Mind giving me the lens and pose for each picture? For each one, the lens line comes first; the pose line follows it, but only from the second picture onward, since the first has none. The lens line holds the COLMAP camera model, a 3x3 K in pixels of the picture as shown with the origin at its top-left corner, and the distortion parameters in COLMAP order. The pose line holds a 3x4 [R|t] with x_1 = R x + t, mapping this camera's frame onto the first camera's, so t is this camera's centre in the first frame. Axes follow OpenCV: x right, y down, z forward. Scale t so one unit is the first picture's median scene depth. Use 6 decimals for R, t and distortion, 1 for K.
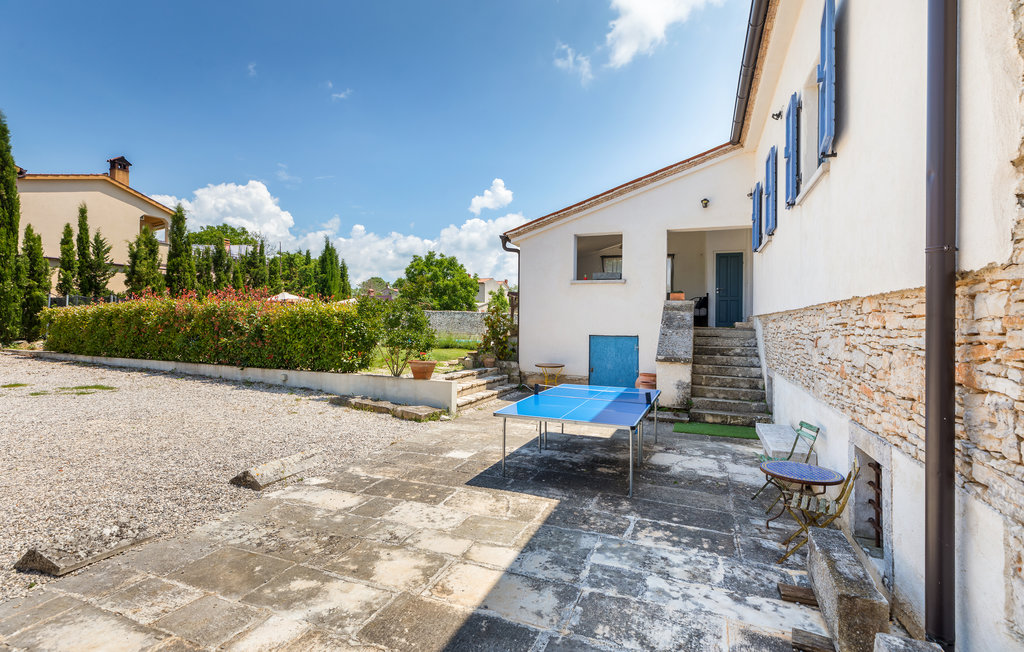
lens RADIAL K [[477.5, 0, 512.0], [0, 477.5, 326.0], [0, 0, 1]] dist [0.002764, 0.000486]
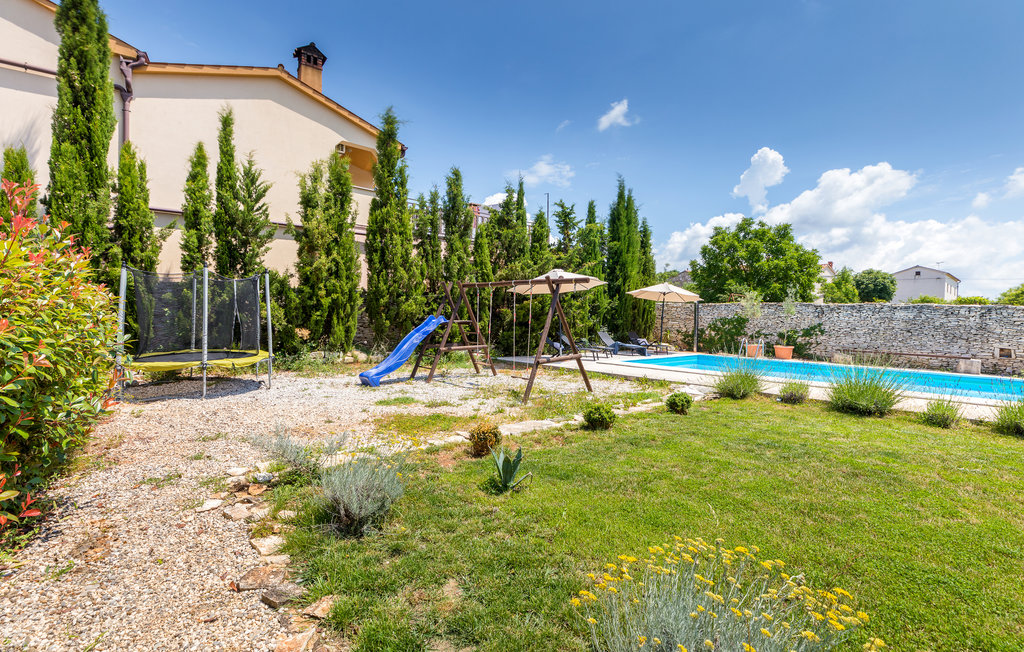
lens RADIAL K [[477.5, 0, 512.0], [0, 477.5, 326.0], [0, 0, 1]] dist [0.002764, 0.000486]
pose [[0.870269, 0.020903, -0.492134, -0.275736], [-0.015877, 0.999770, 0.014389, -0.016583], [0.492321, -0.004709, 0.870401, 0.552377]]
